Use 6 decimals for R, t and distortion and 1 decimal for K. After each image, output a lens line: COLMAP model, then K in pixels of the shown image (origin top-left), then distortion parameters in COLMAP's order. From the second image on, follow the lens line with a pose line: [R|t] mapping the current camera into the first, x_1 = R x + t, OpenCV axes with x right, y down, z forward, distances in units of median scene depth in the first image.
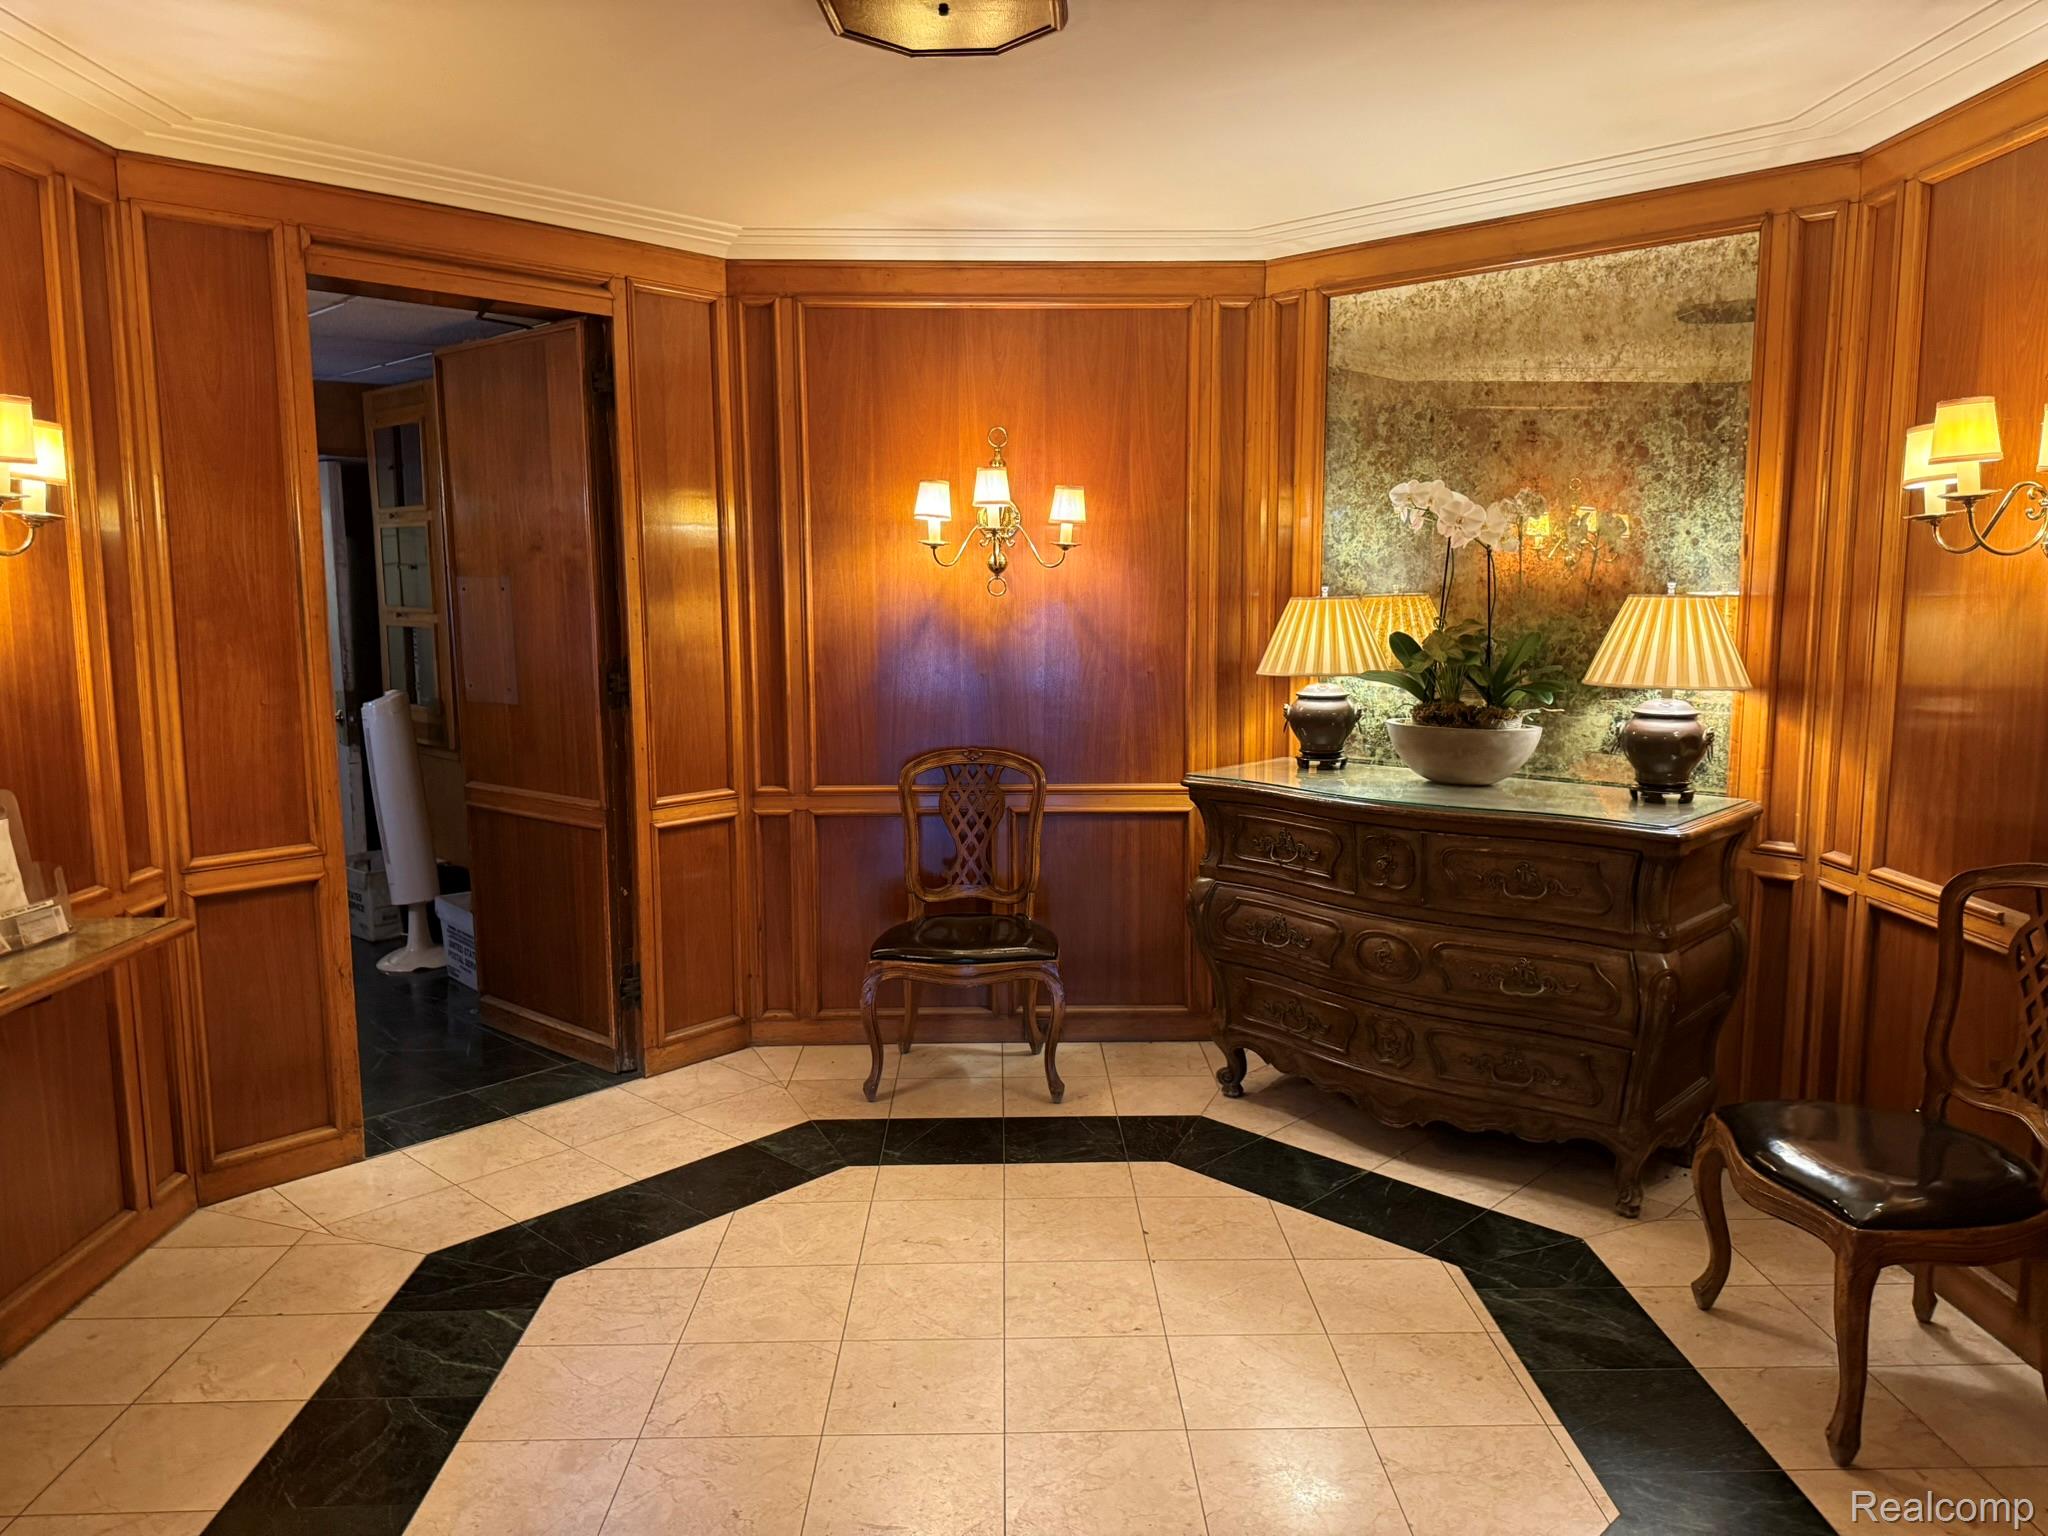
lens RADIAL K [[1454.8, 0, 1029.9], [0, 1454.8, 773.7], [0, 0, 1]] dist [0.065692, 0.000448]
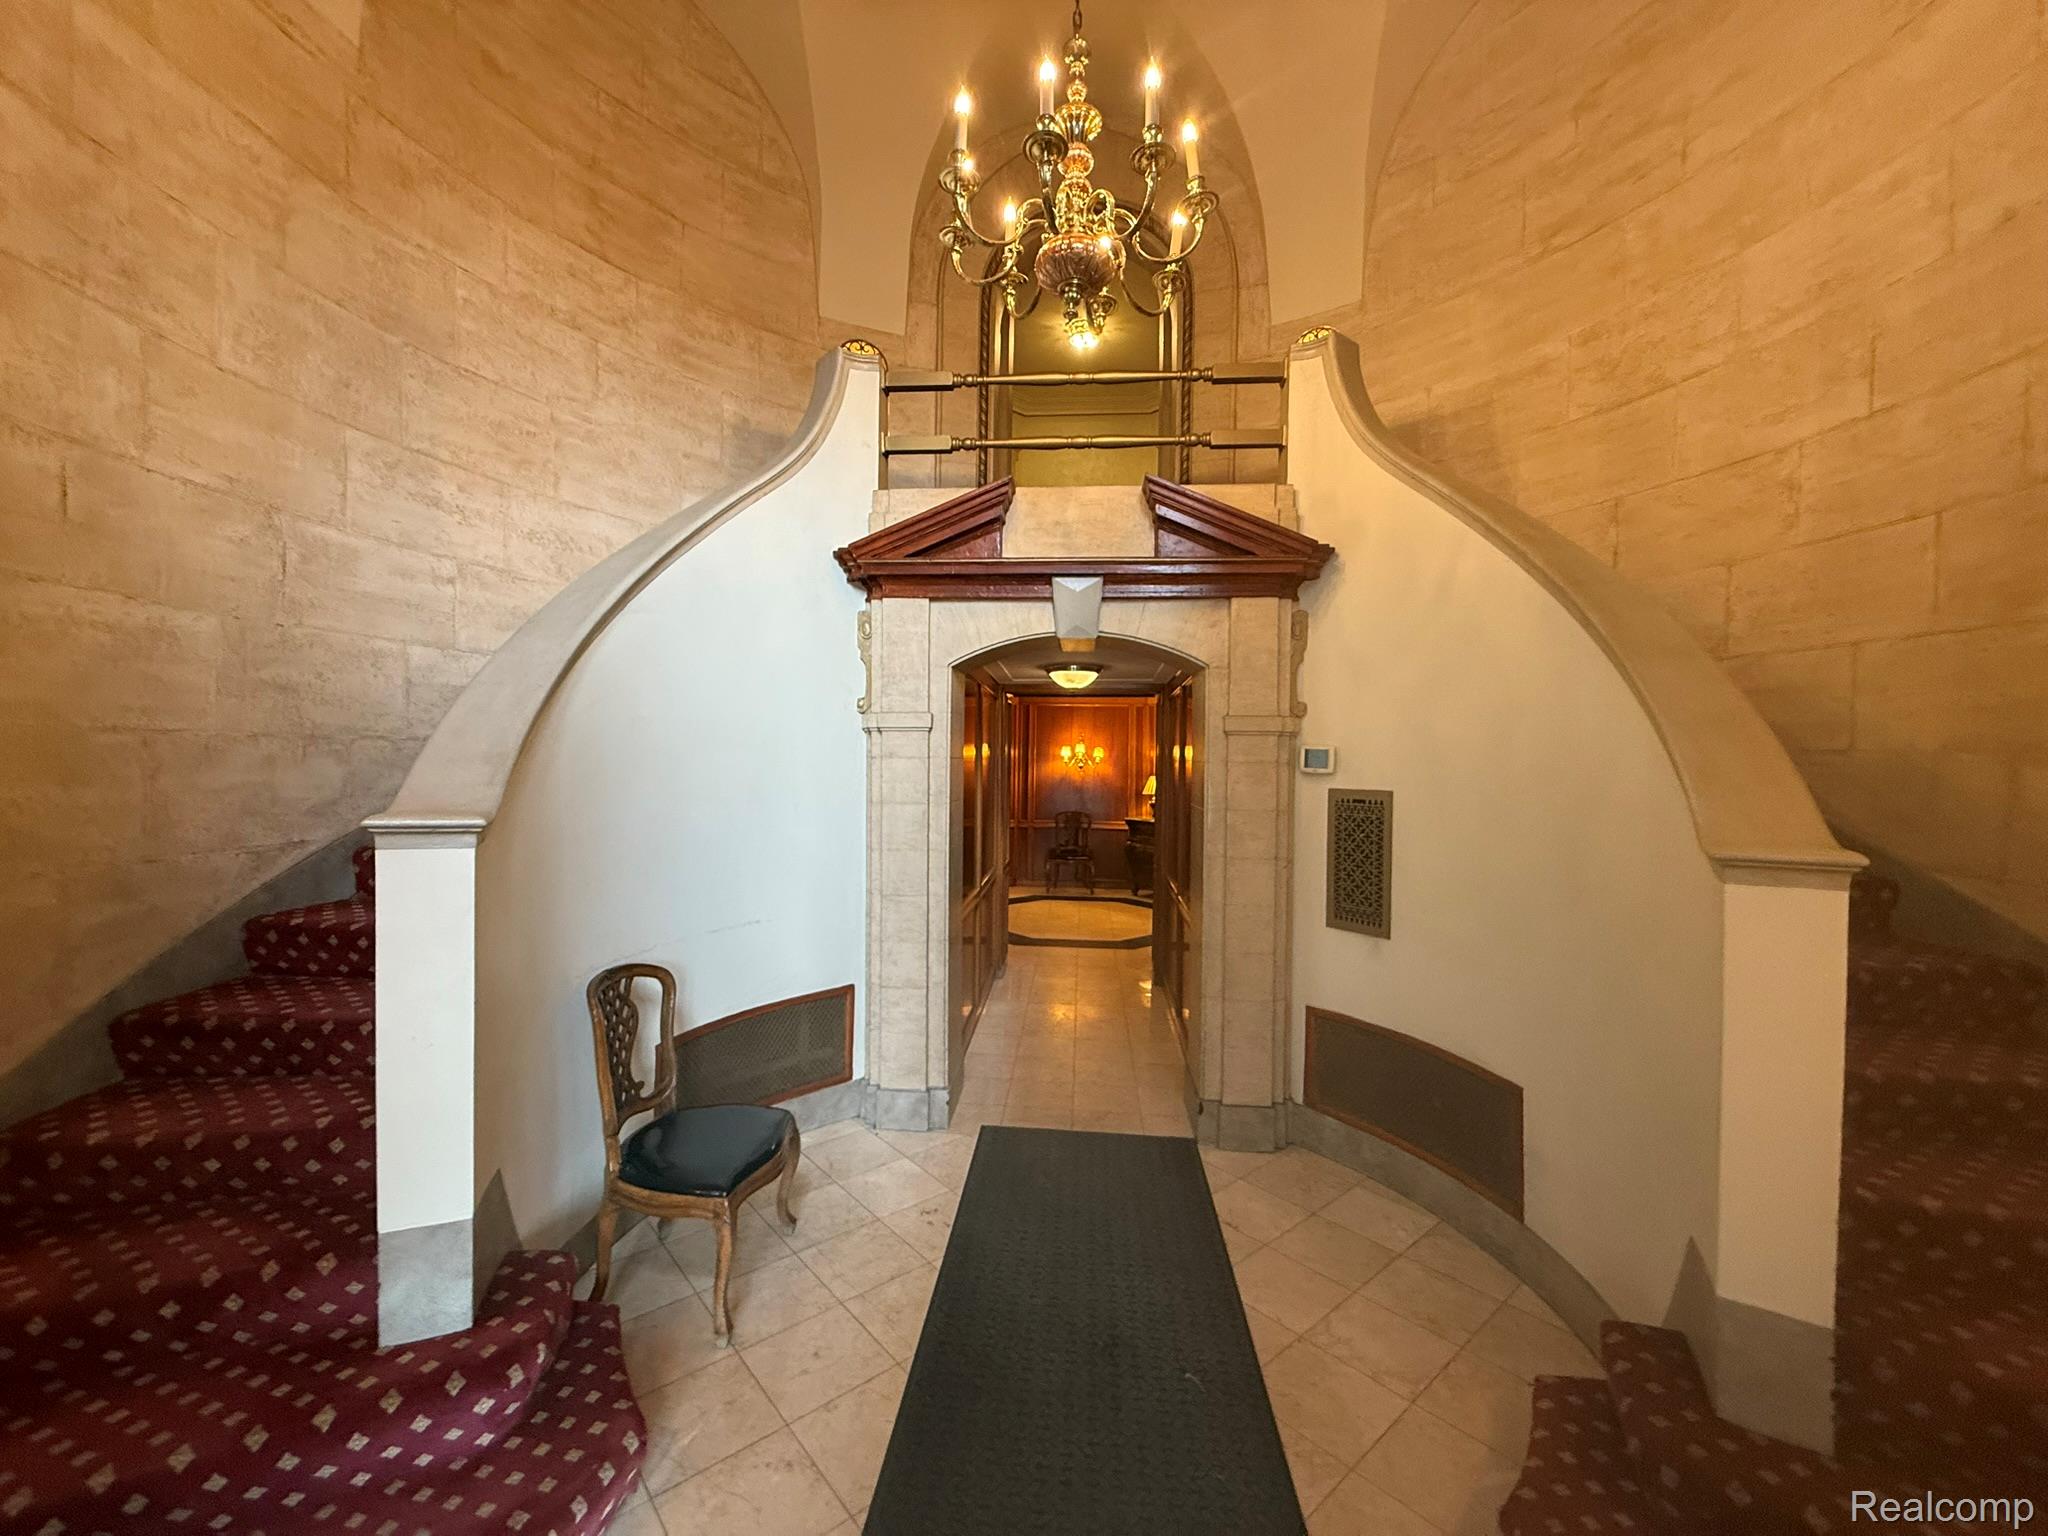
lens RADIAL K [[822.2, 0, 1020.6], [0, 822.2, 771.7], [0, 0, 1]] dist [0.000044, 0.000000]
pose [[0.995254, 0.022847, -0.094595, 0.027947], [-0.034122, 0.992265, -0.119357, 0.154829], [0.091136, 0.122018, 0.988335, -1.315121]]
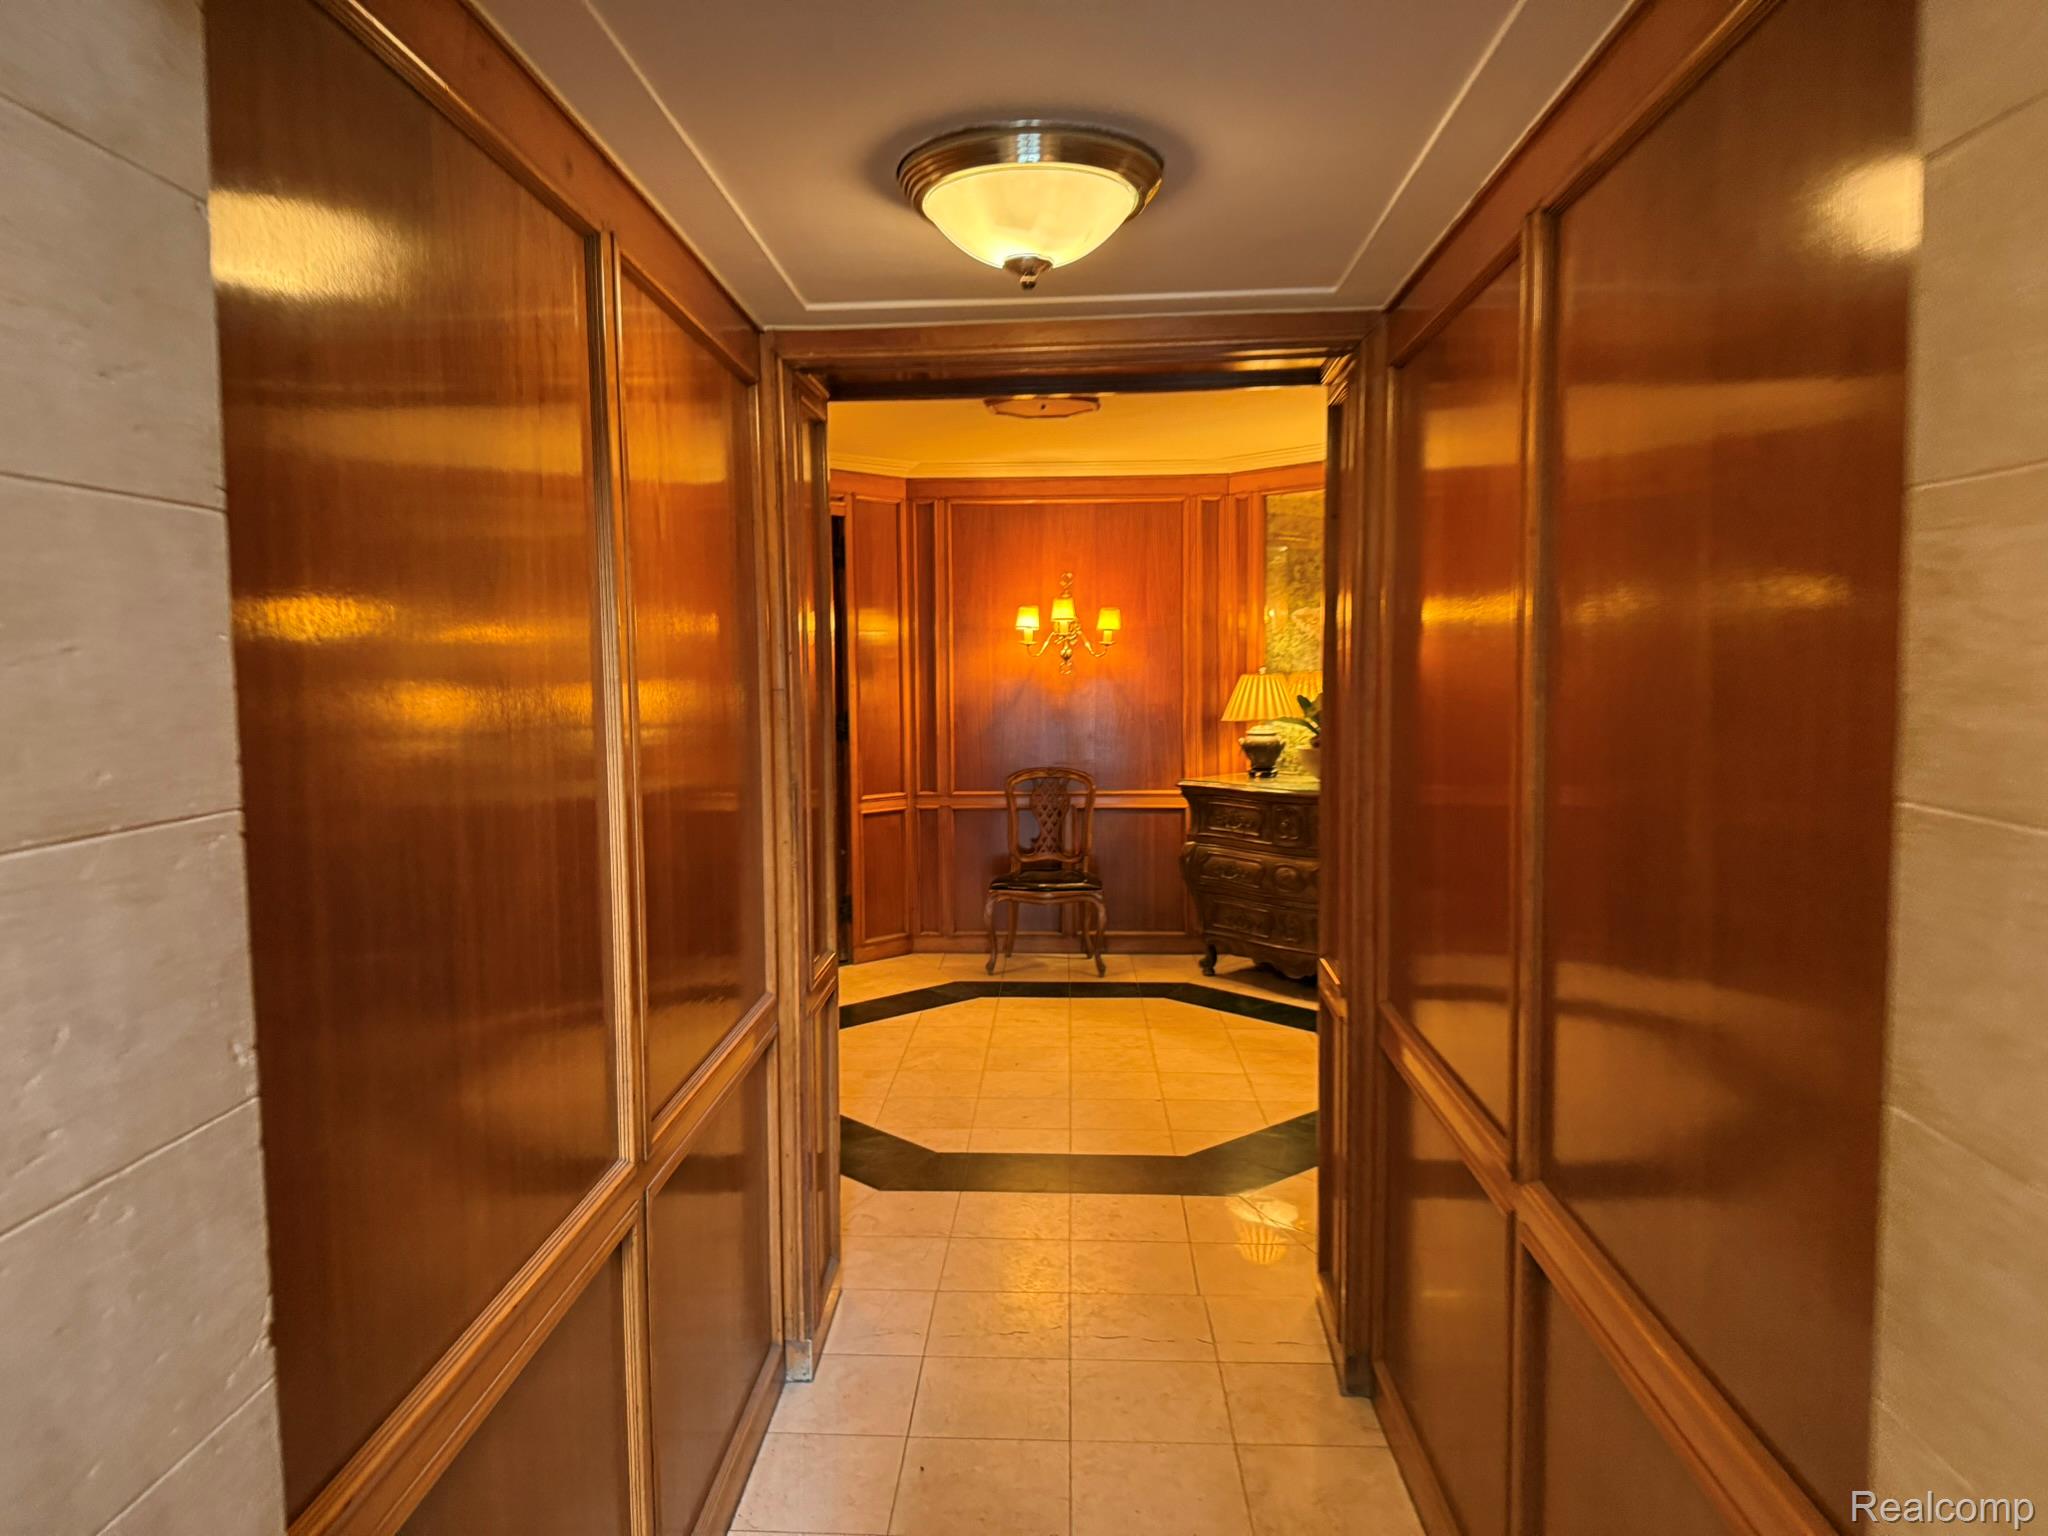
lens RADIAL K [[1454.8, 0, 973.2], [0, 1454.8, 781.9], [0, 0, 1]] dist [0.065692, 0.000448]
pose [[0.996485, 0.001047, -0.083762, 0.011253], [-0.004970, 0.998899, -0.046649, 0.077697], [0.083621, 0.046902, 0.995393, -0.650704]]
